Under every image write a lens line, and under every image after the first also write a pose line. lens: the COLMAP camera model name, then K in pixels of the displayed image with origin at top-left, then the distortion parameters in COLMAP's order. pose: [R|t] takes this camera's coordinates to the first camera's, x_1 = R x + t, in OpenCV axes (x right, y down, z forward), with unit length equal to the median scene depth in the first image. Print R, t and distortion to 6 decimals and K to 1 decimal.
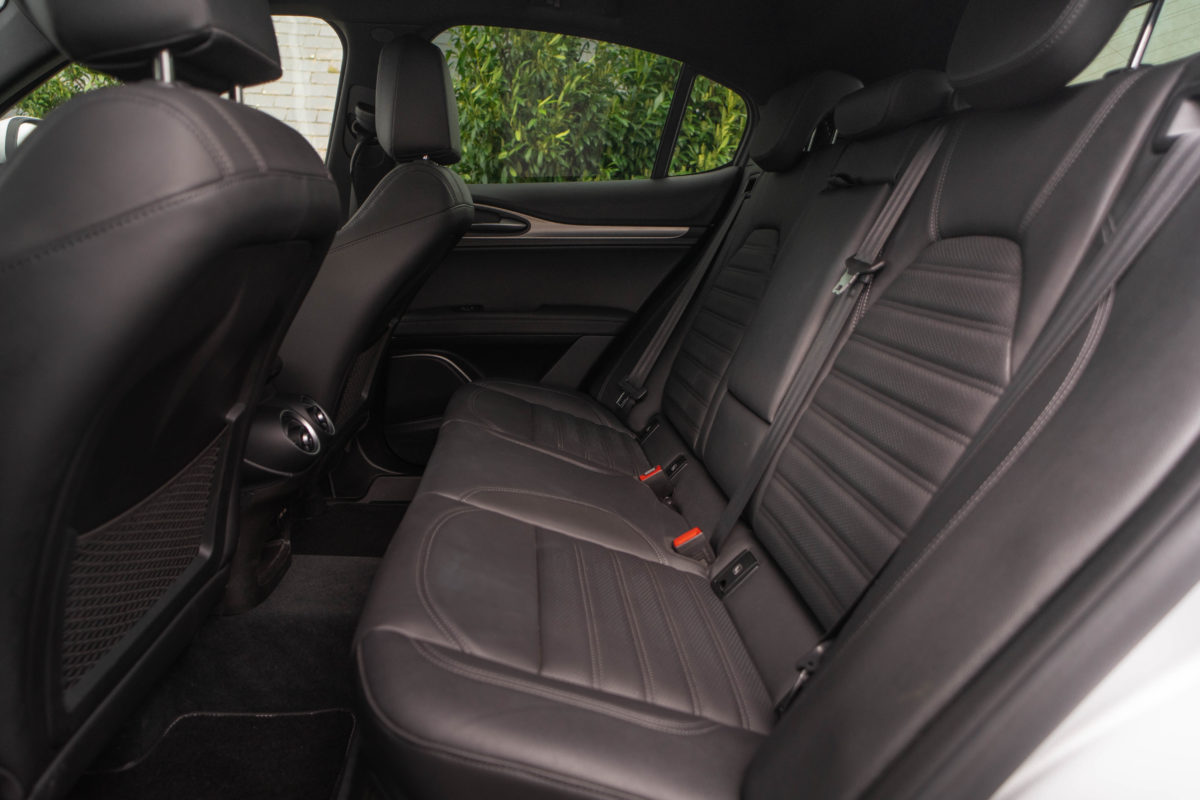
lens RADIAL K [[758.8, 0, 601.3], [0, 758.8, 396.7], [0, 0, 1]] dist [-0.001916, -0.000308]
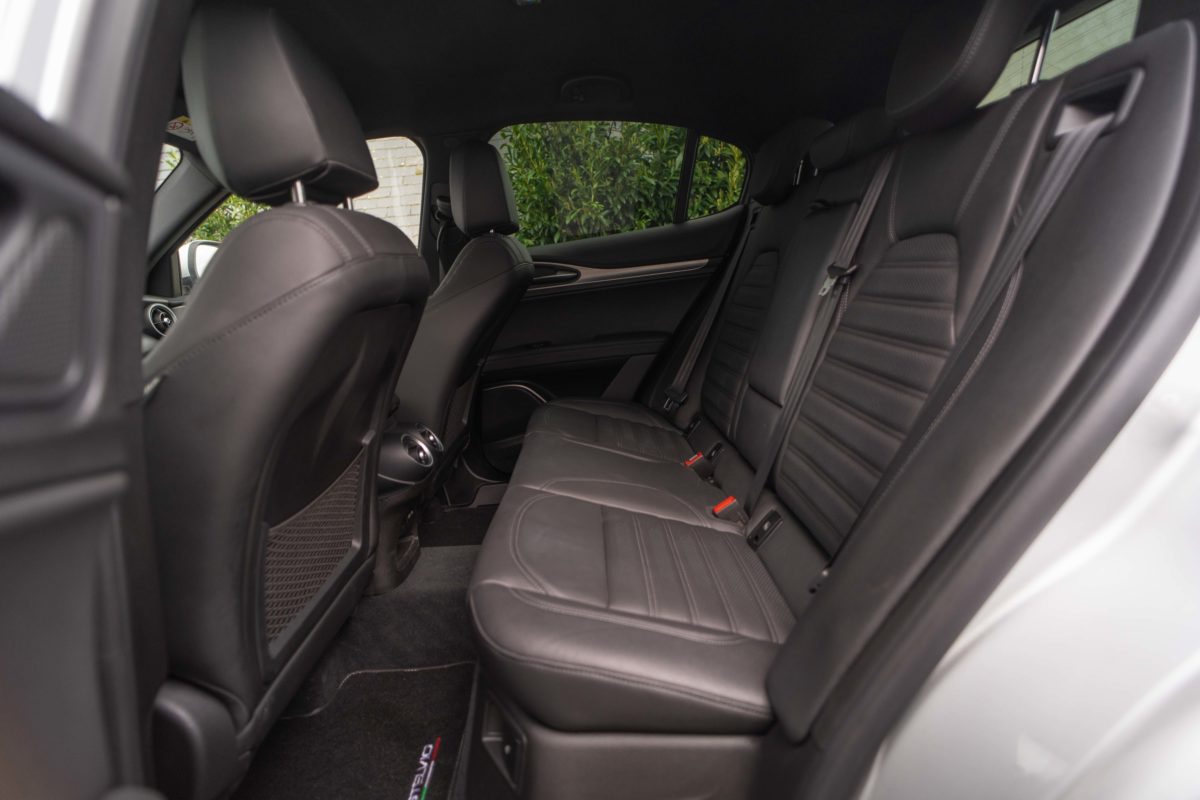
lens RADIAL K [[654.1, 0, 600.0], [0, 654.1, 400.0], [0, 0, 1]] dist [-0.001714, 0.000927]
pose [[0.988865, -0.104955, -0.105506, 0.047968], [0.101791, 0.994192, -0.034954, 0.035409], [0.108562, 0.023825, 0.993804, -0.099698]]
